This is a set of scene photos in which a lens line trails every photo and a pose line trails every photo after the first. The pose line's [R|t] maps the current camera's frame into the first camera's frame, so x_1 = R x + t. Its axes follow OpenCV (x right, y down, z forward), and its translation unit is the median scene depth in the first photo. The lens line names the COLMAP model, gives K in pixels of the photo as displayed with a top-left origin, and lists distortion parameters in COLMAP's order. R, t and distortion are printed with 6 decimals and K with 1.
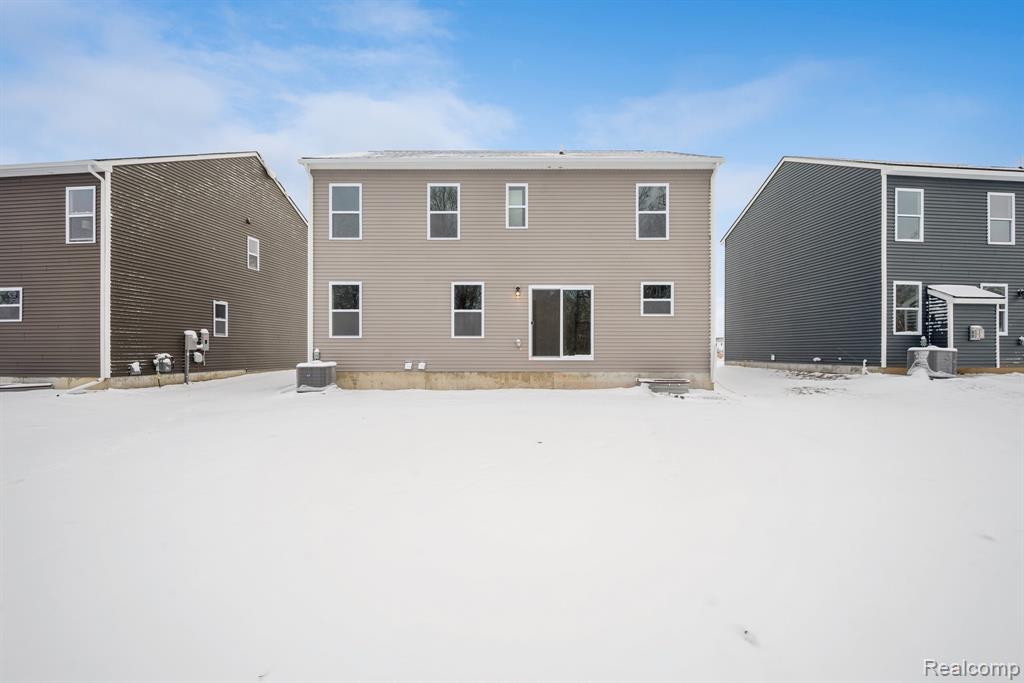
lens RADIAL K [[407.2, 0, 511.1], [0, 407.2, 341.3], [0, 0, 1]] dist [-0.001099, -0.000263]
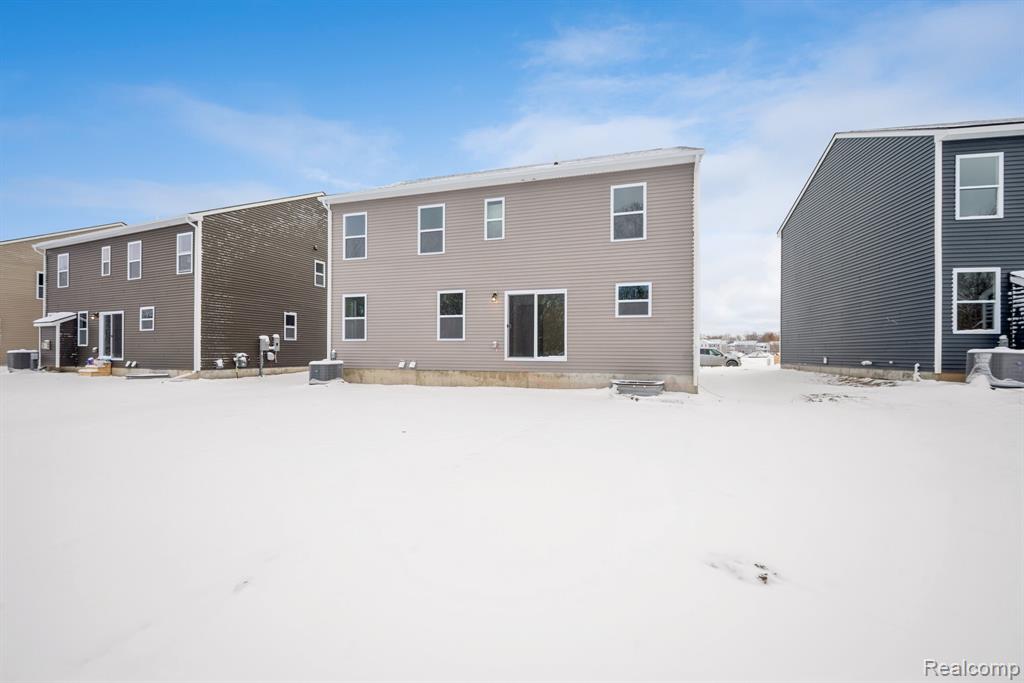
lens RADIAL K [[391.1, 0, 512.0], [0, 391.1, 341.5], [0, 0, 1]] dist [-0.001347, -0.000076]
pose [[0.964966, -0.004209, -0.262340, 0.324408], [0.003154, 0.999985, -0.004442, 0.000412], [0.262355, 0.003459, 0.964965, 0.002530]]
